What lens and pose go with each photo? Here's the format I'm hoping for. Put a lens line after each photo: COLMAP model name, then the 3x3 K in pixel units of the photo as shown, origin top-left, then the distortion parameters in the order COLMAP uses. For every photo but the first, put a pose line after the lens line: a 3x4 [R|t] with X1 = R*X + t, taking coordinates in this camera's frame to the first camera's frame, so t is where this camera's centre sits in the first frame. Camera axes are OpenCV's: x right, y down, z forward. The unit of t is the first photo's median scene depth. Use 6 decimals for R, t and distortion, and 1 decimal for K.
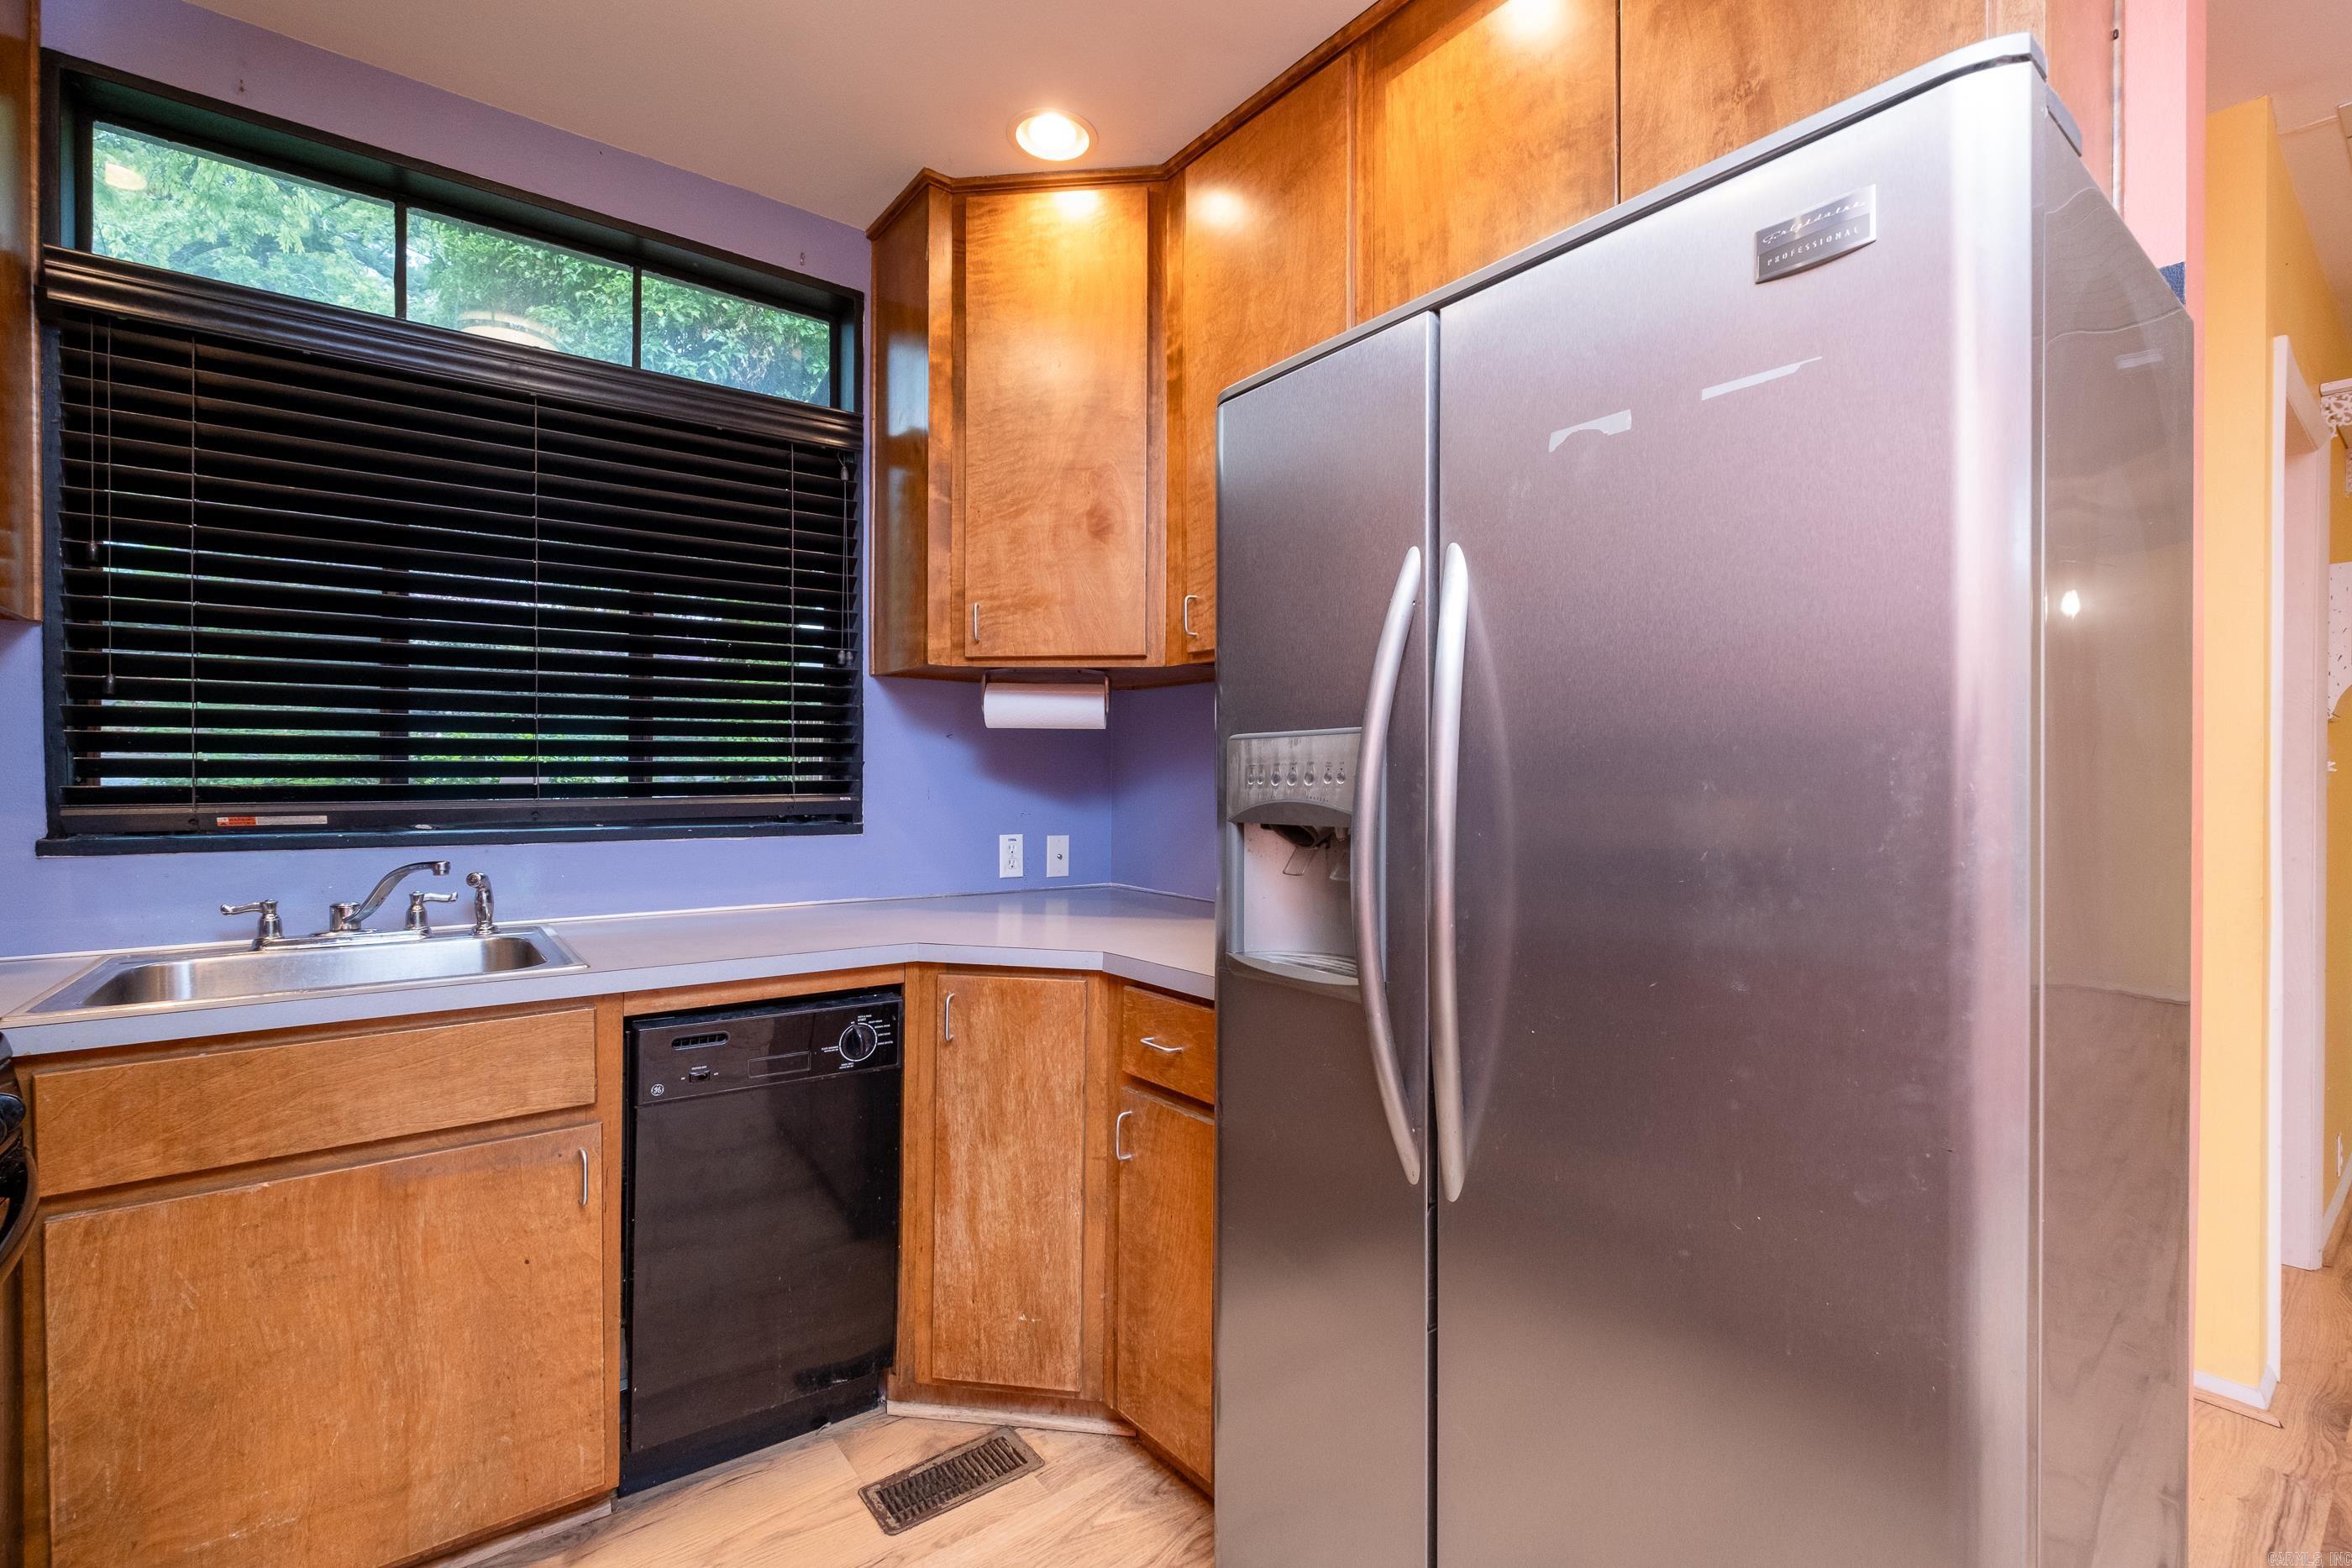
lens RADIAL K [[1052.2, 0, 1177.1], [0, 1052.2, 782.9], [0, 0, 1]] dist [-0.003978, 0.000238]
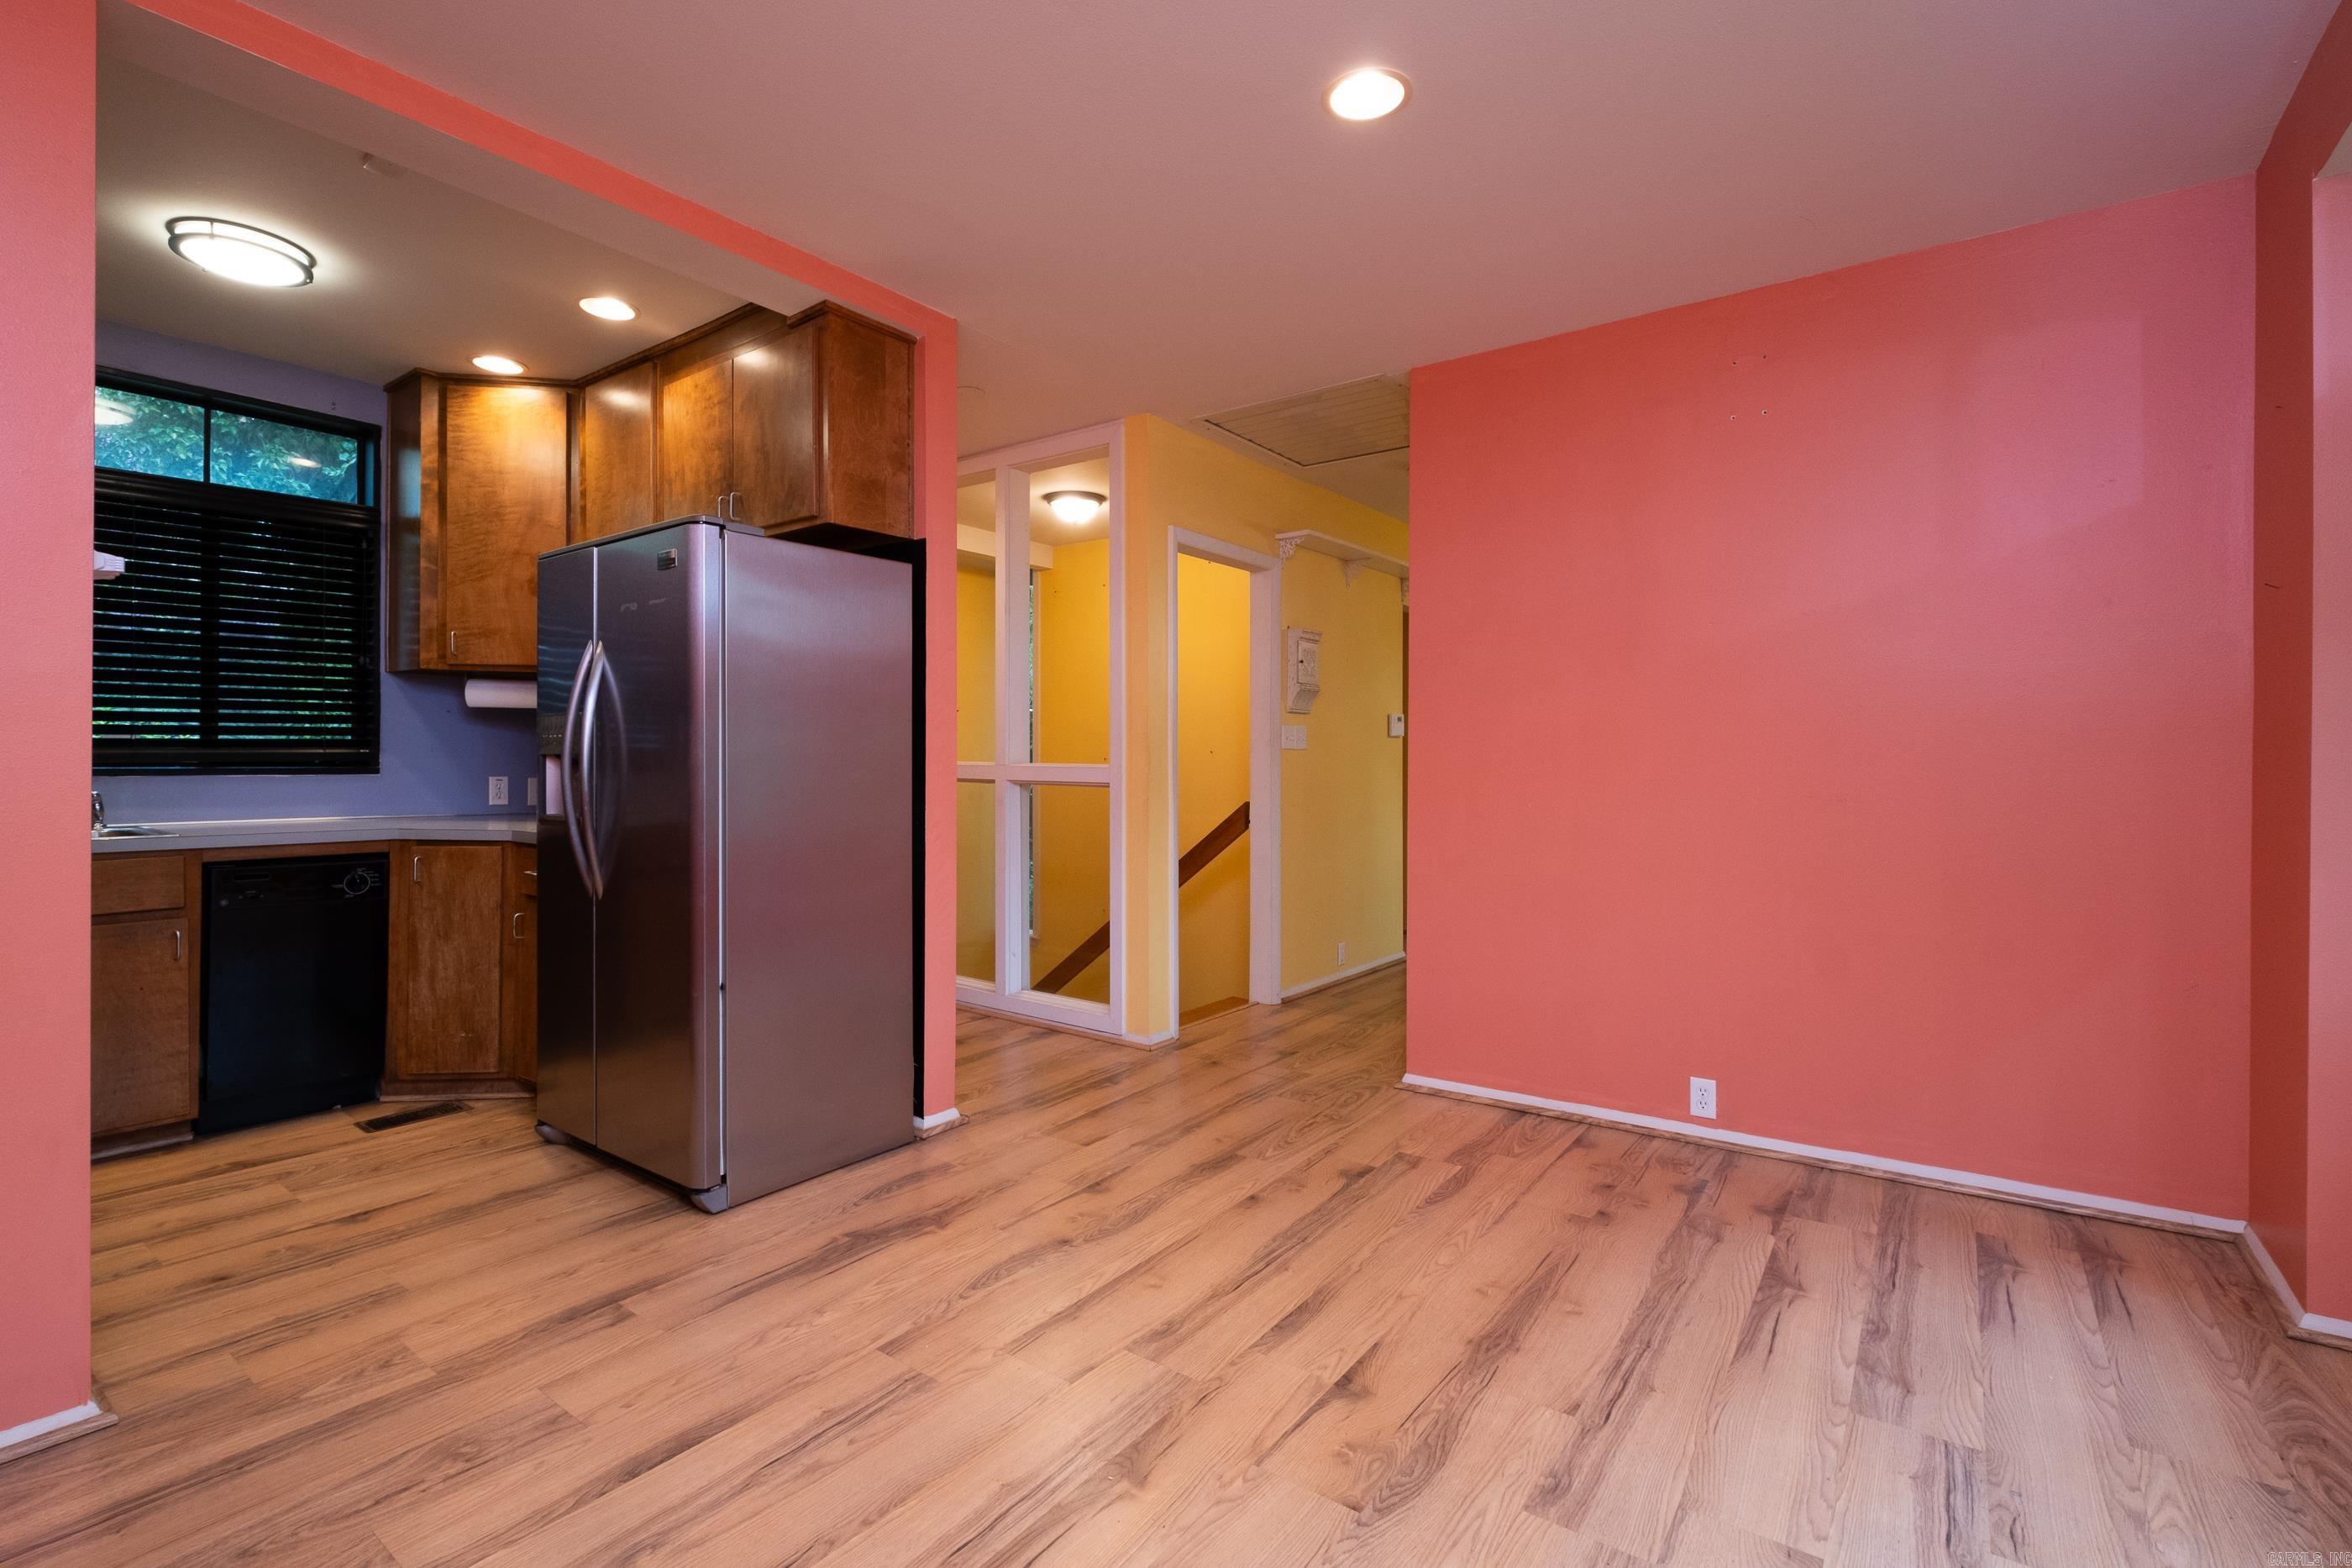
lens RADIAL K [[1052.2, 0, 1144.6], [0, 1052.2, 762.0], [0, 0, 1]] dist [-0.003978, 0.000238]
pose [[0.965425, 0.002704, 0.260667, 0.508750], [-0.003039, 0.999995, 0.000882, 0.034683], [-0.260664, -0.001643, 0.965428, -1.042114]]
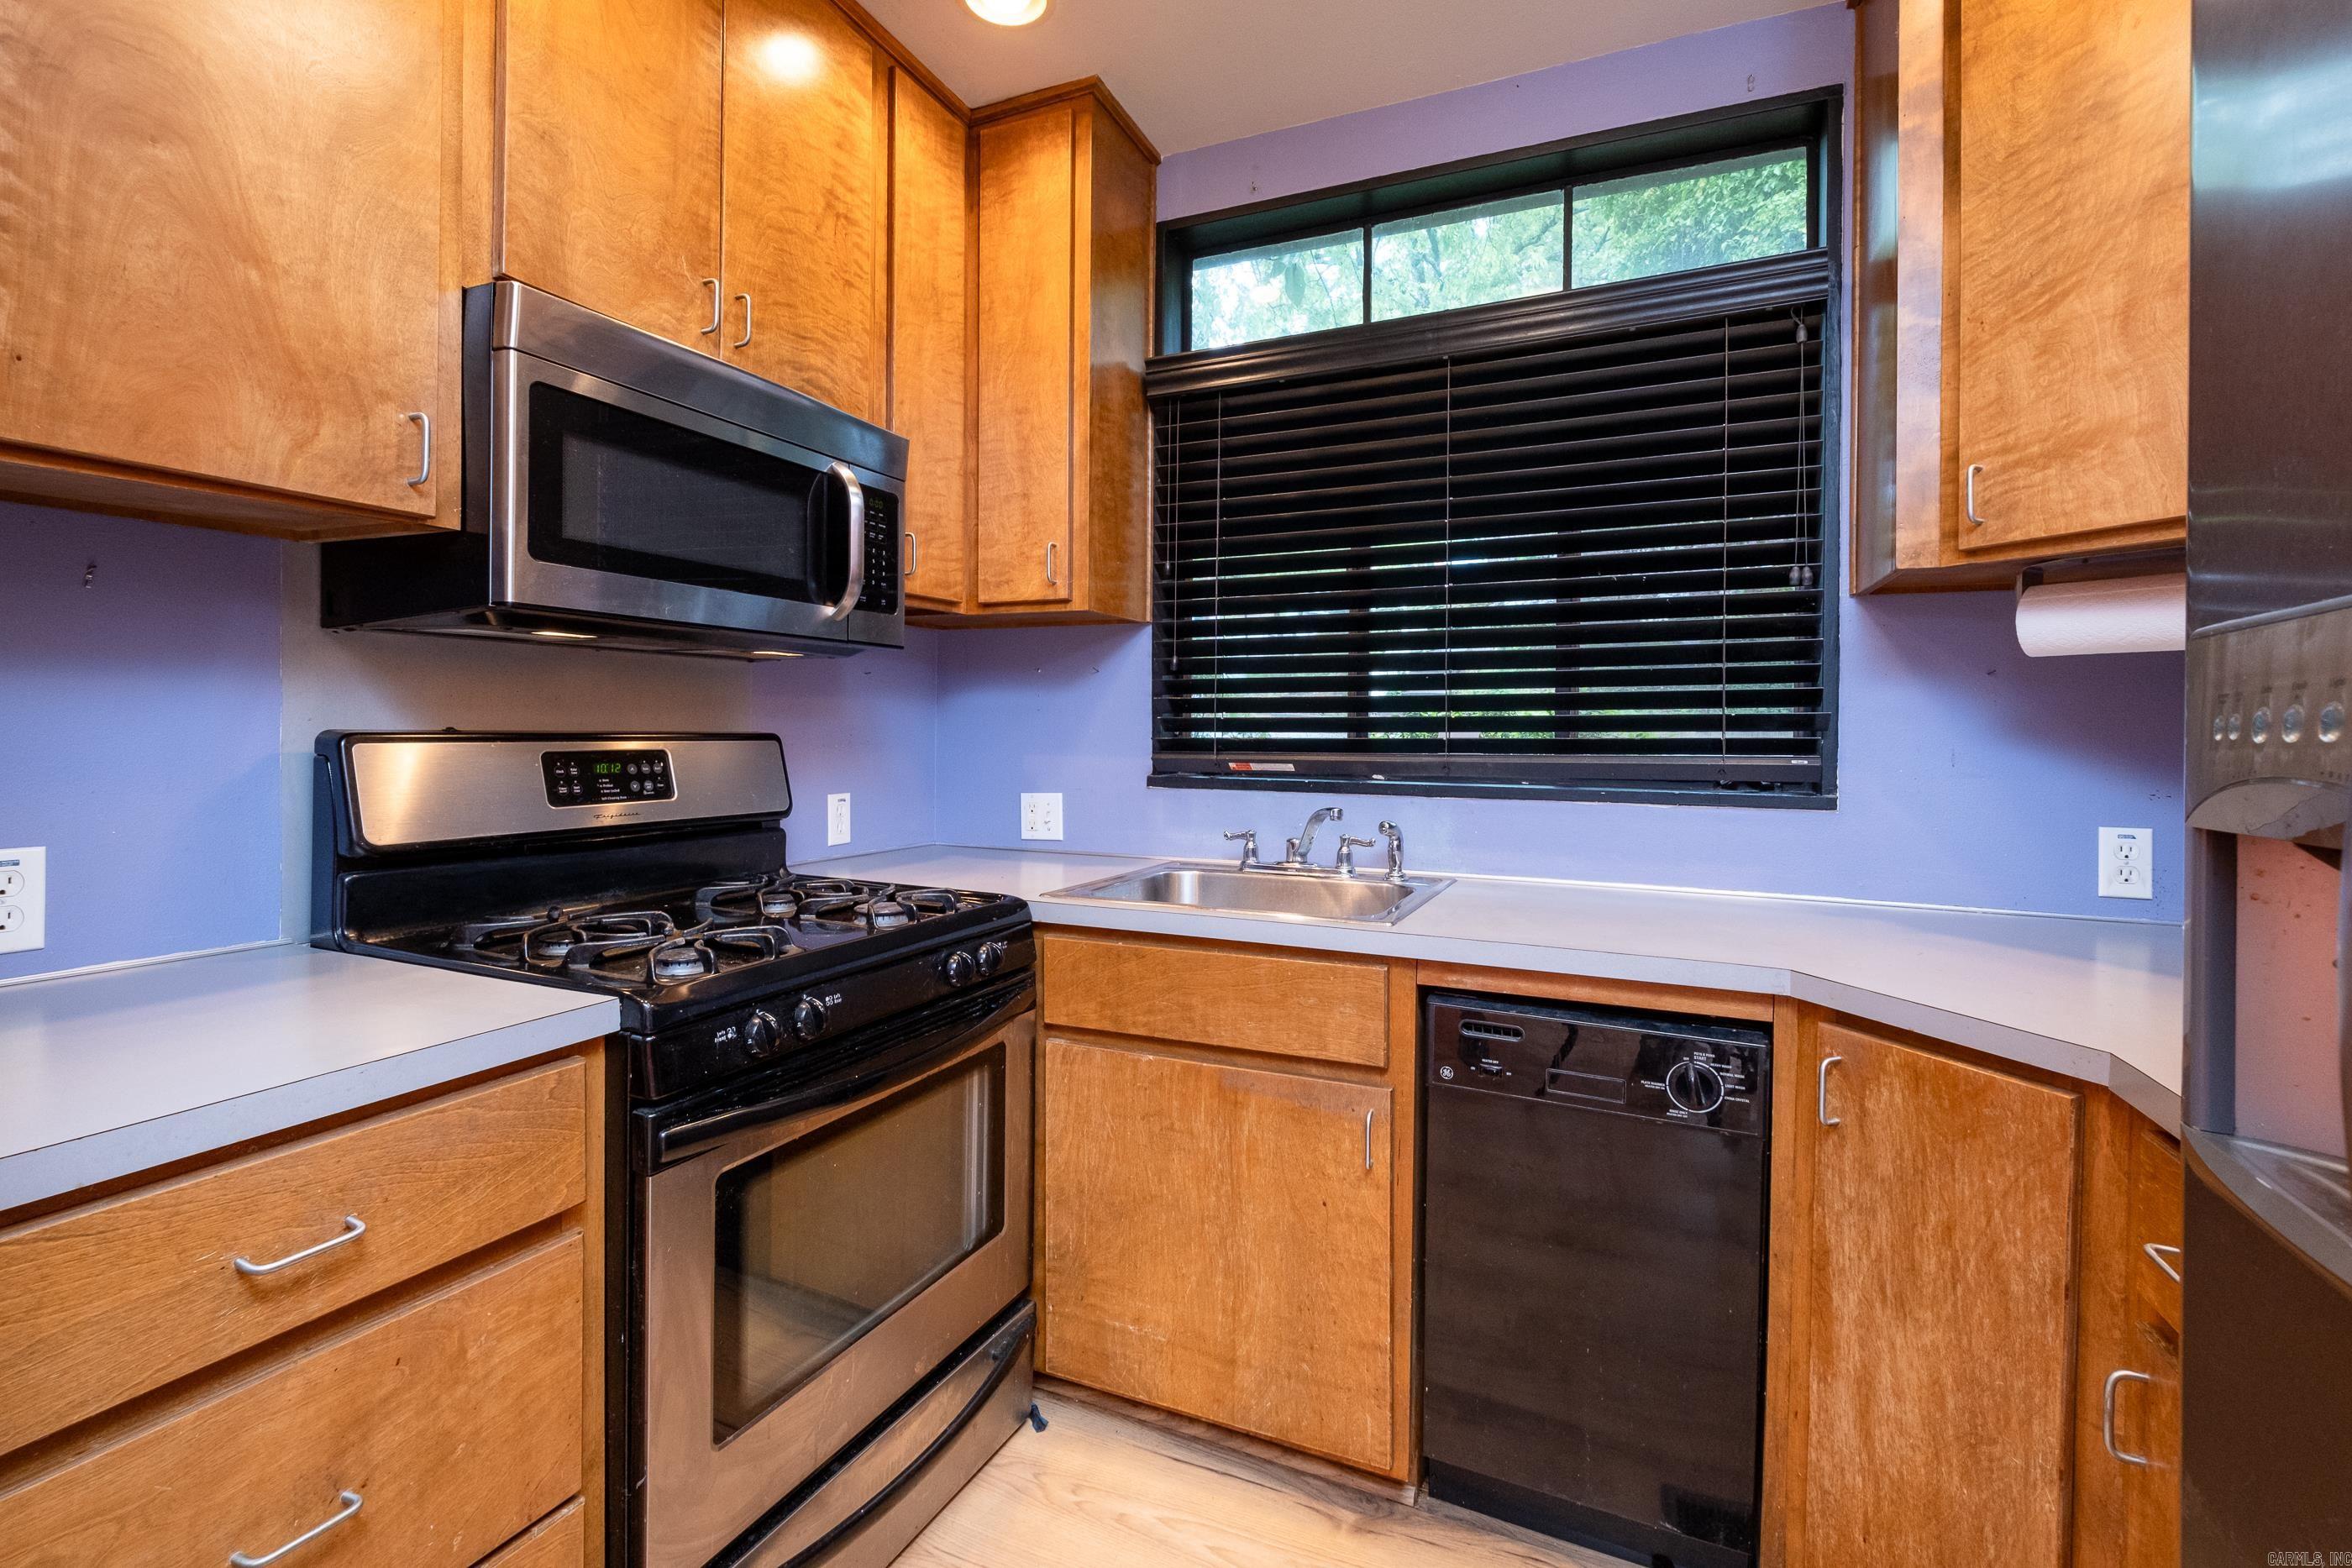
lens RADIAL K [[1052.2, 0, 1176.1], [0, 1052.2, 732.7], [0, 0, 1]] dist [-0.003978, 0.000238]
pose [[0.473626, 0.001029, -0.880725, 0.173506], [-0.012017, 0.999914, -0.005294, 0.004008], [0.880644, 0.013091, 0.473598, 0.313453]]
